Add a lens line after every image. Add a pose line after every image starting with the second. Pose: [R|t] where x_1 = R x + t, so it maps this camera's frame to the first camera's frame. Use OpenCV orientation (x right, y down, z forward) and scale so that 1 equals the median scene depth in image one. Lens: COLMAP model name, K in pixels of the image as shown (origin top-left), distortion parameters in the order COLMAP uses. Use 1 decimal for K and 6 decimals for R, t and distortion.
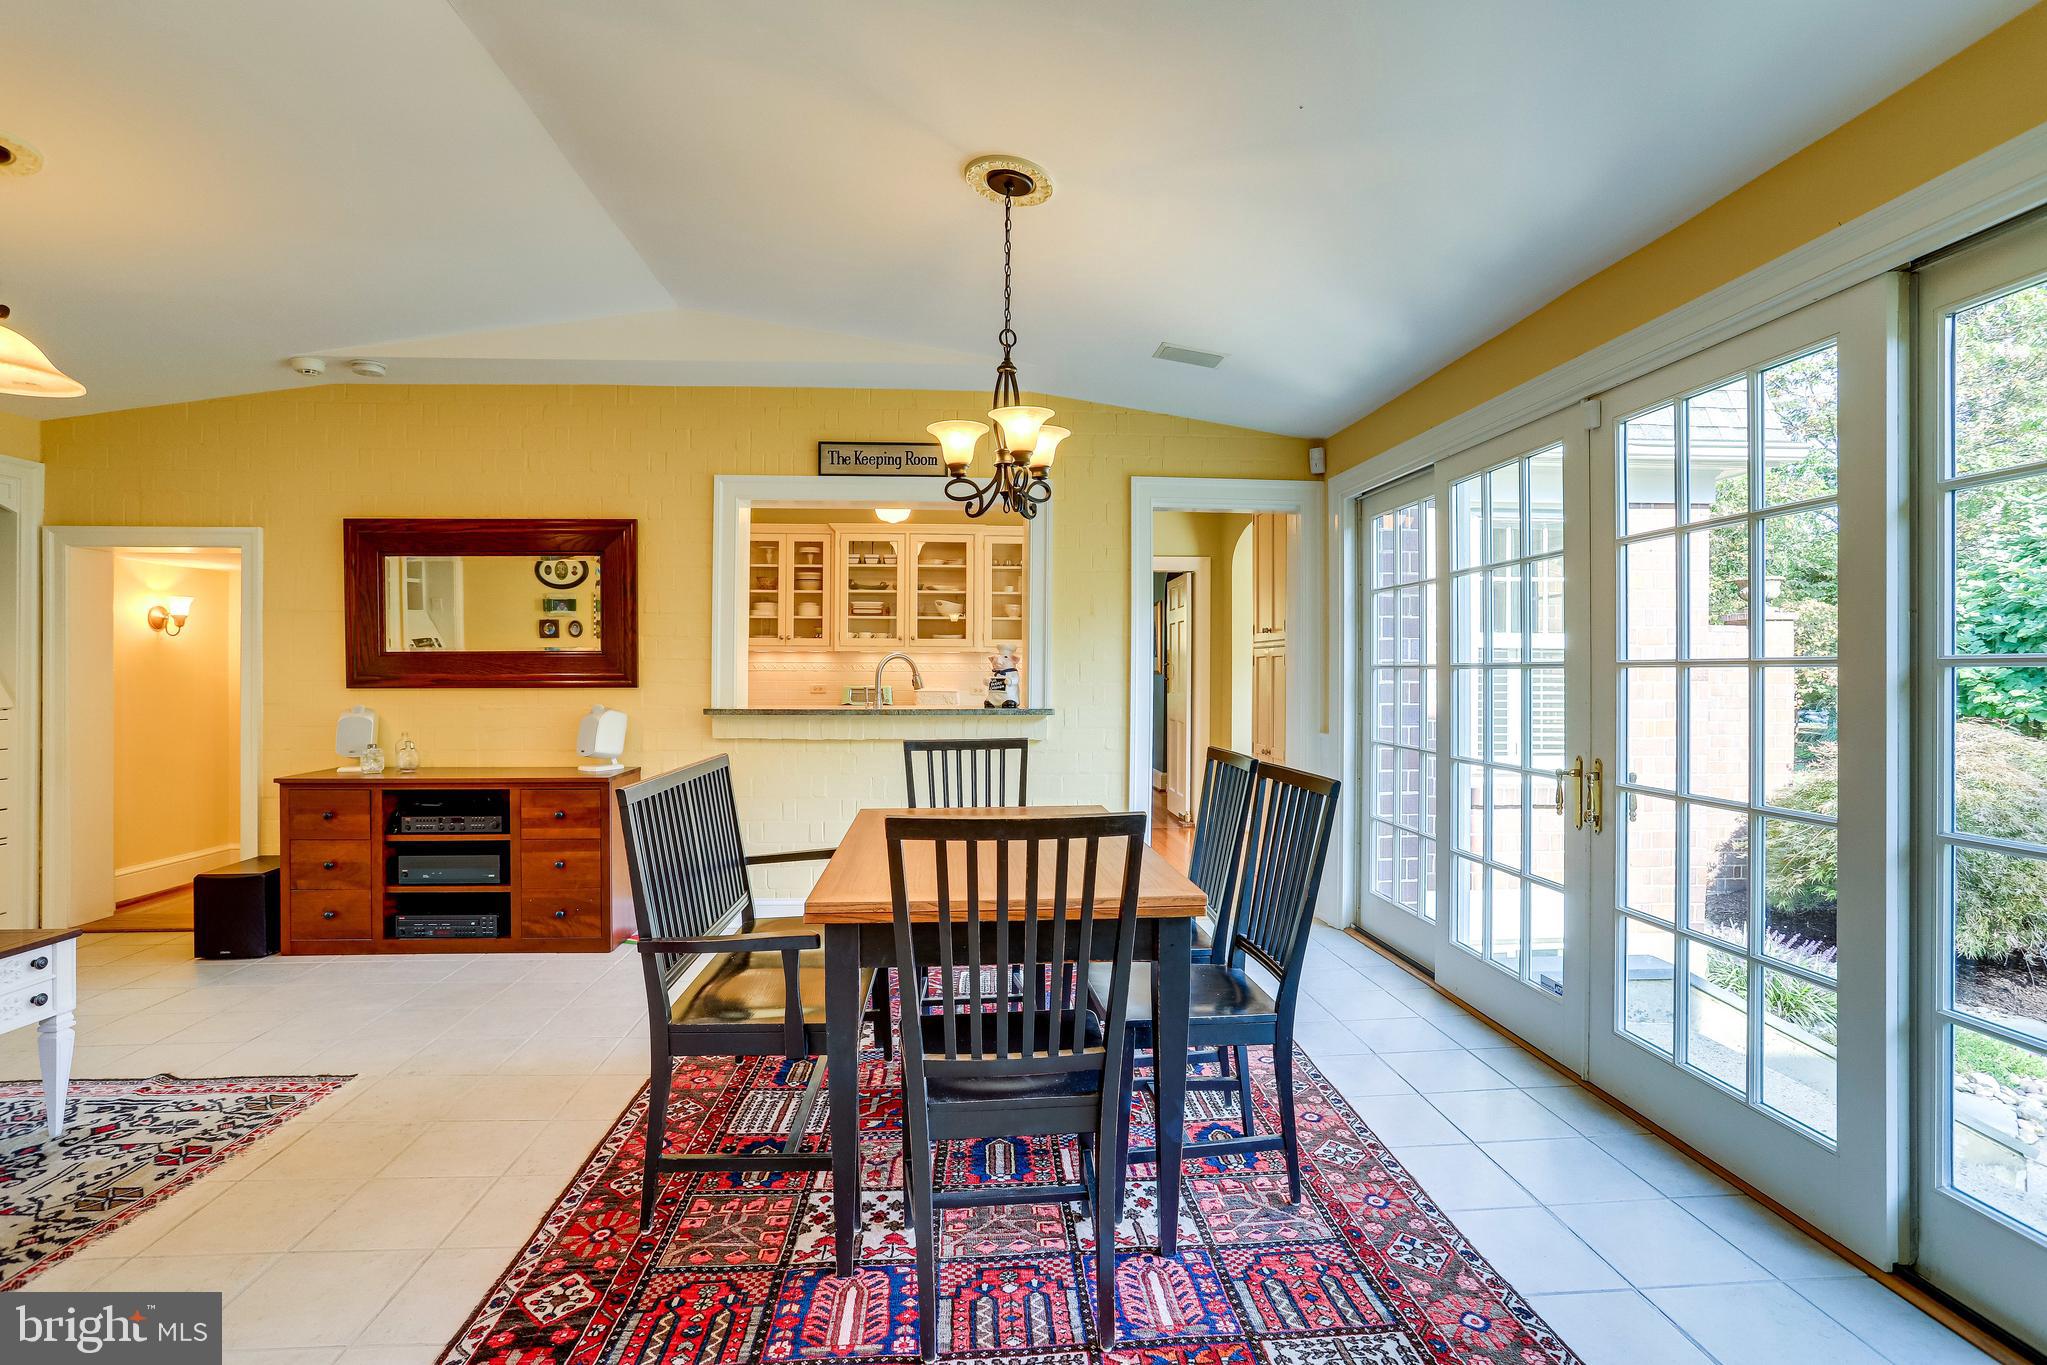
lens RADIAL K [[995.8, 0, 1011.1], [0, 995.8, 666.6], [0, 0, 1]] dist [-0.050838, 0.029429]
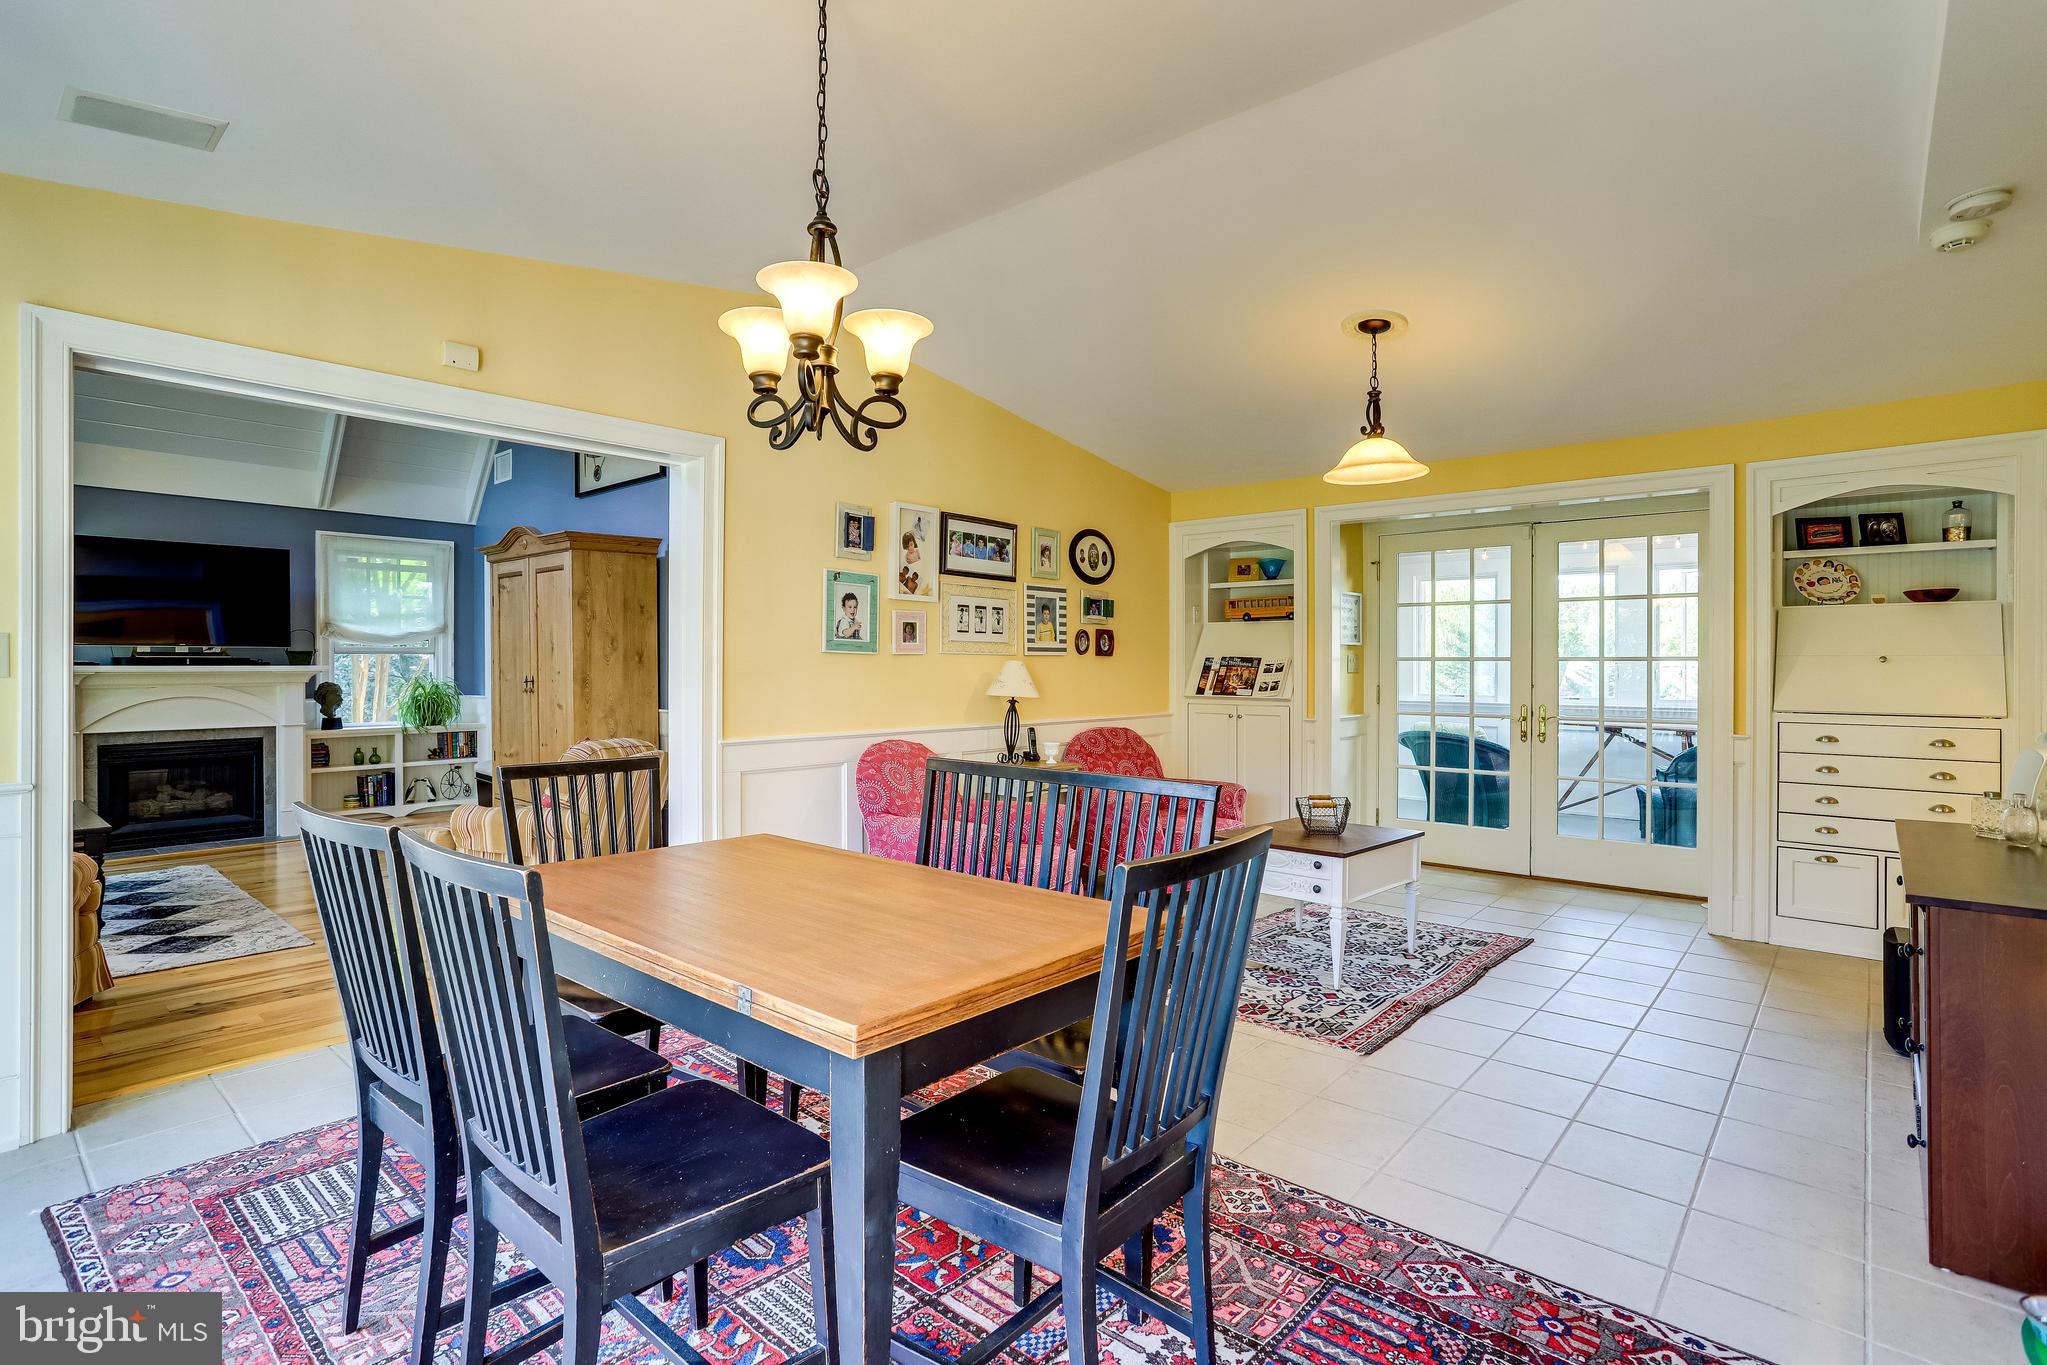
lens RADIAL K [[995.8, 0, 1011.1], [0, 995.8, 666.6], [0, 0, 1]] dist [-0.050838, 0.029429]
pose [[-0.714221, -0.014447, -0.699771, 0.407433], [-0.009533, 0.999895, -0.010913, 0.016464], [0.699855, -0.001124, -0.714284, 1.696952]]
